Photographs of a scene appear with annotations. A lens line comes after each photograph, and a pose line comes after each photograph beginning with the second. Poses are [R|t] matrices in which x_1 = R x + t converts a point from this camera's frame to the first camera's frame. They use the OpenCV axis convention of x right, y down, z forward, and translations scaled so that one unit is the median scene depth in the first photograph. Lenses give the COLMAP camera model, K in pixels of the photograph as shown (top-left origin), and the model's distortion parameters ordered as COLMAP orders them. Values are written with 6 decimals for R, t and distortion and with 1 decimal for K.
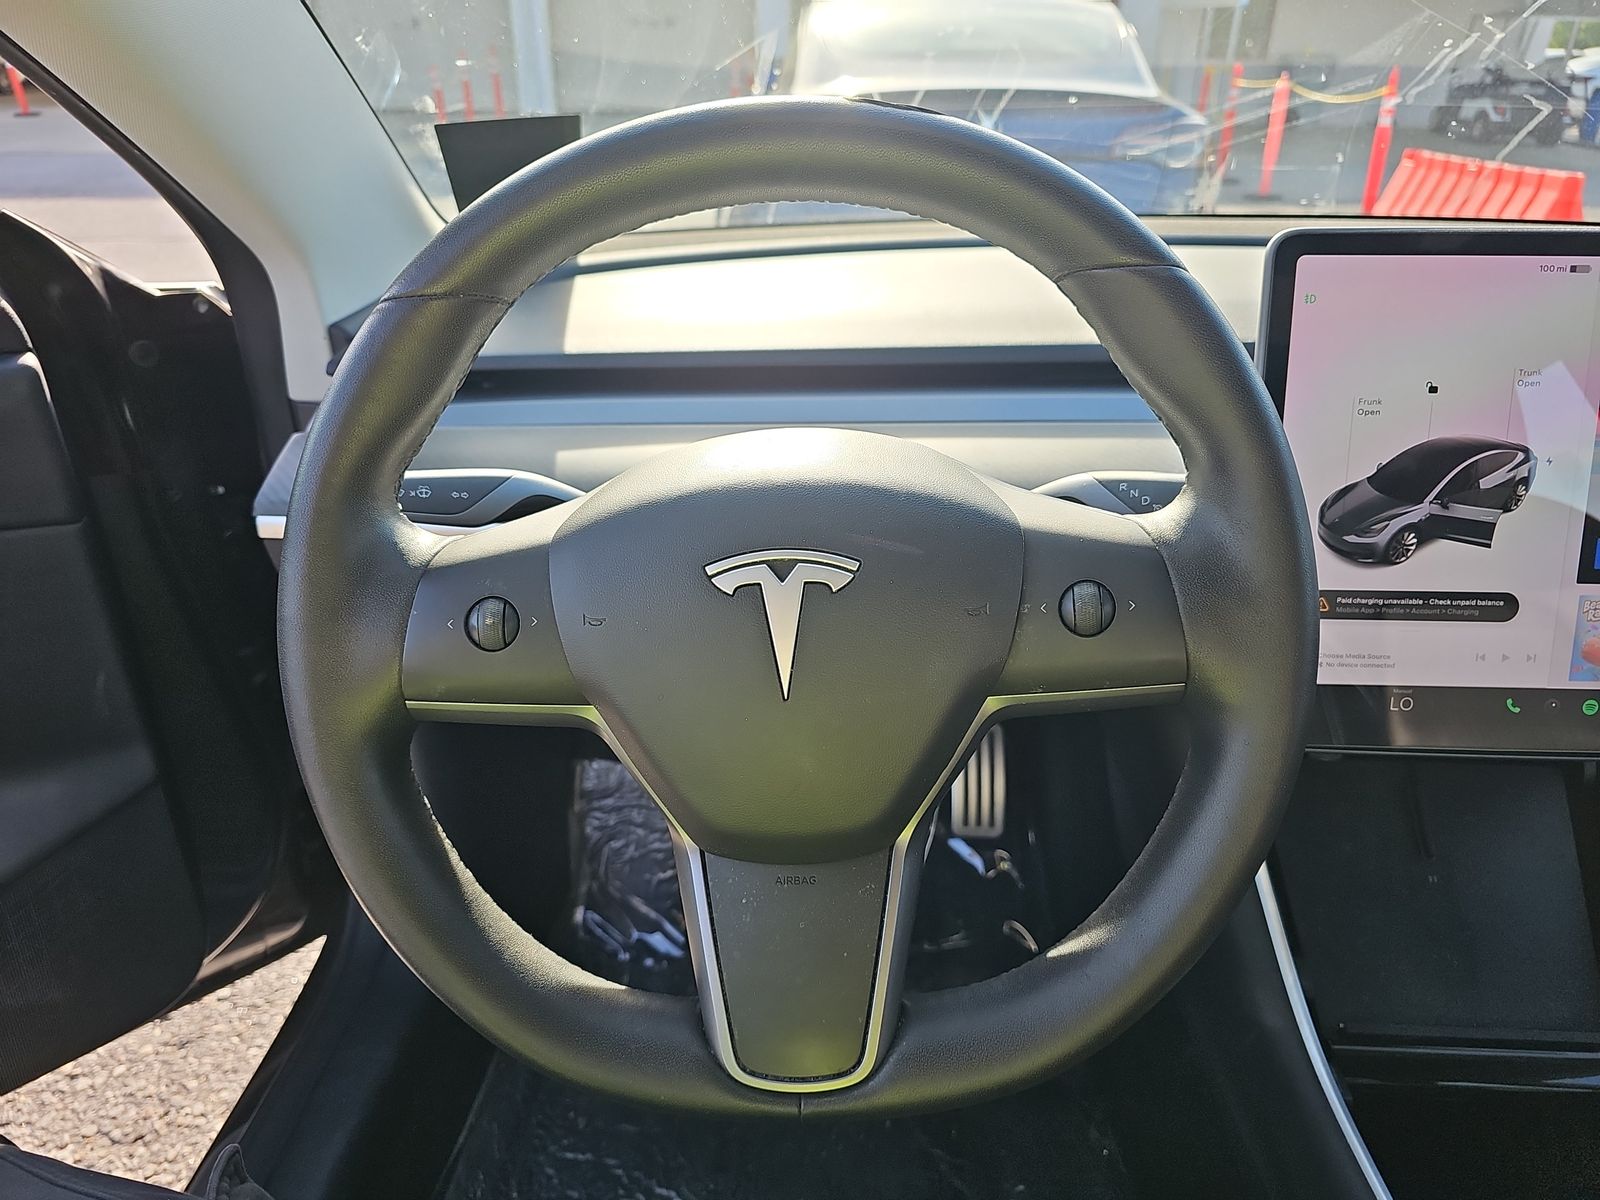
lens RADIAL K [[1055.7, 0, 800.0], [0, 1055.7, 600.0], [0, 0, 1]] dist [0.042120, -0.046526]
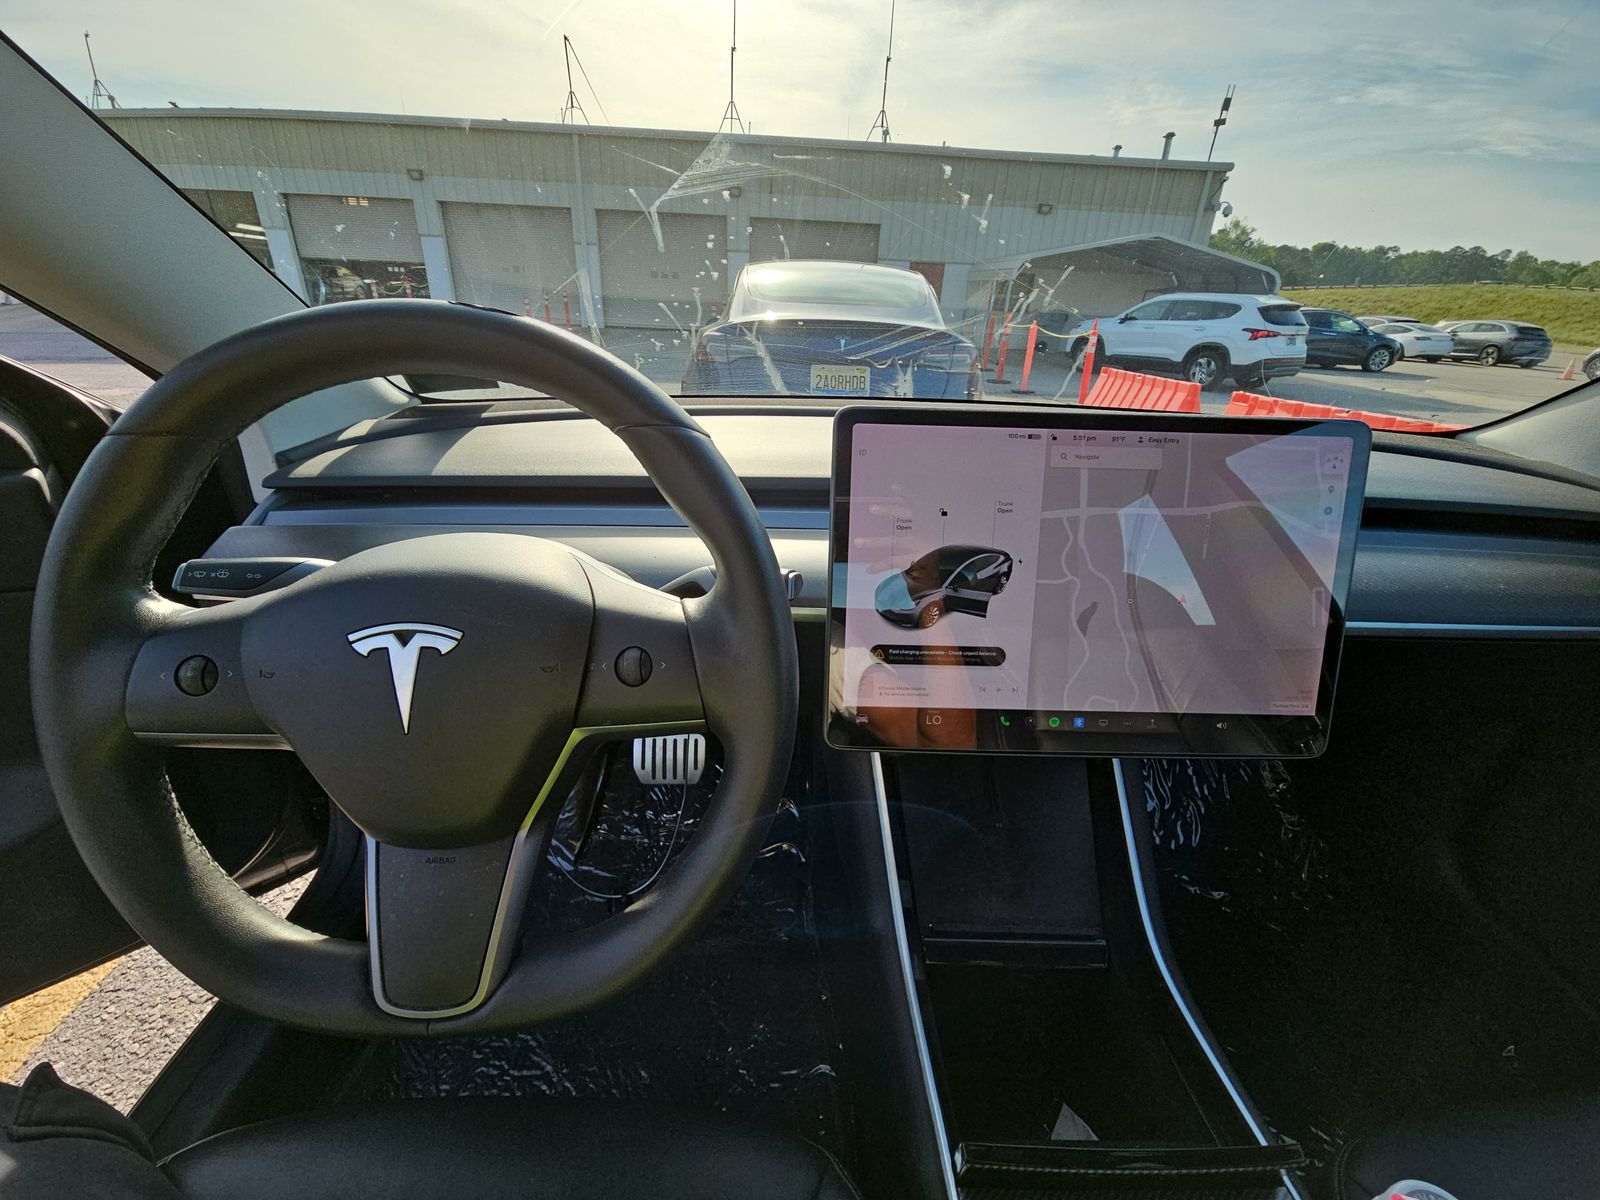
lens RADIAL K [[643.5, 0, 802.7], [0, 643.5, 610.8], [0, 0, 1]] dist [0.000708, 0.000195]
pose [[0.997885, 0.008250, 0.064473, 0.329665], [-0.006690, 0.999680, -0.024386, -0.034759], [-0.064653, 0.023903, 0.997621, 0.100934]]
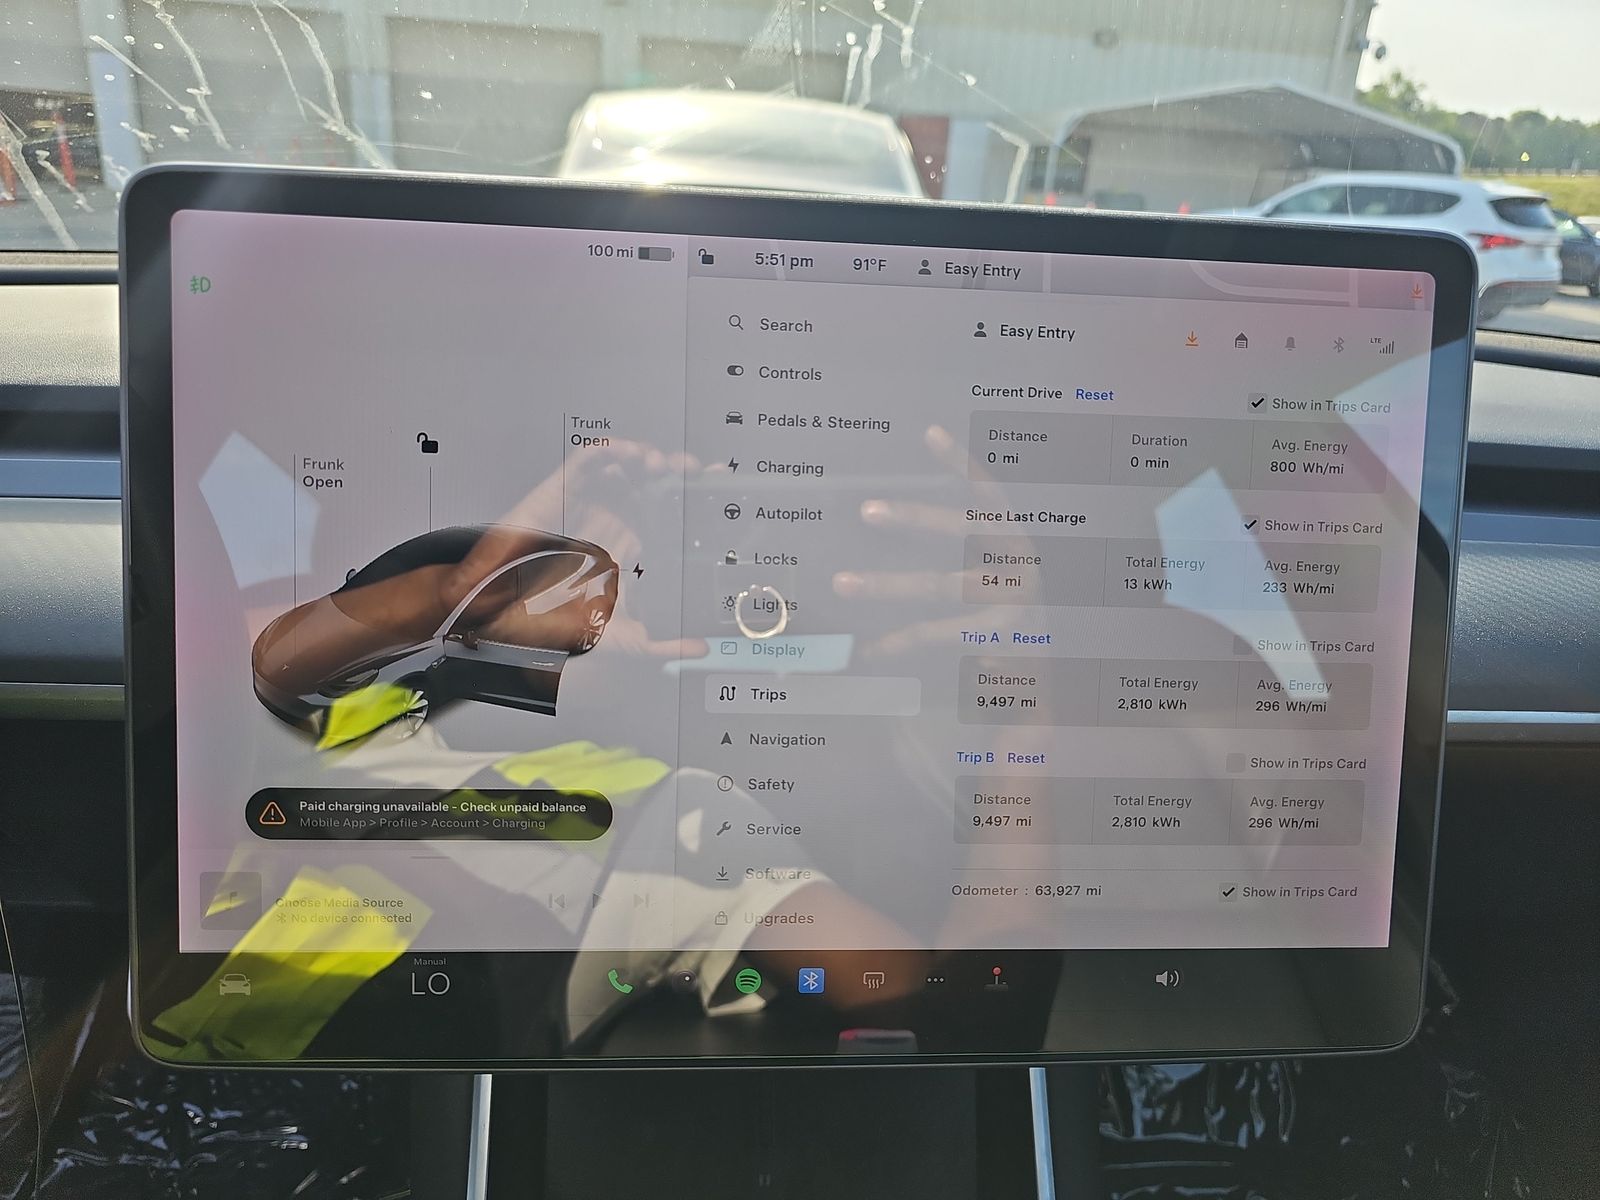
lens RADIAL K [[1073.2, 0, 800.0], [0, 1073.2, 600.0], [0, 0, 1]] dist [-0.005105, -0.005795]
pose [[0.991537, 0.012117, 0.129255, 0.708897], [-0.000062, 0.995679, -0.092863, -0.057690], [-0.129822, 0.092070, 0.987253, 0.392929]]
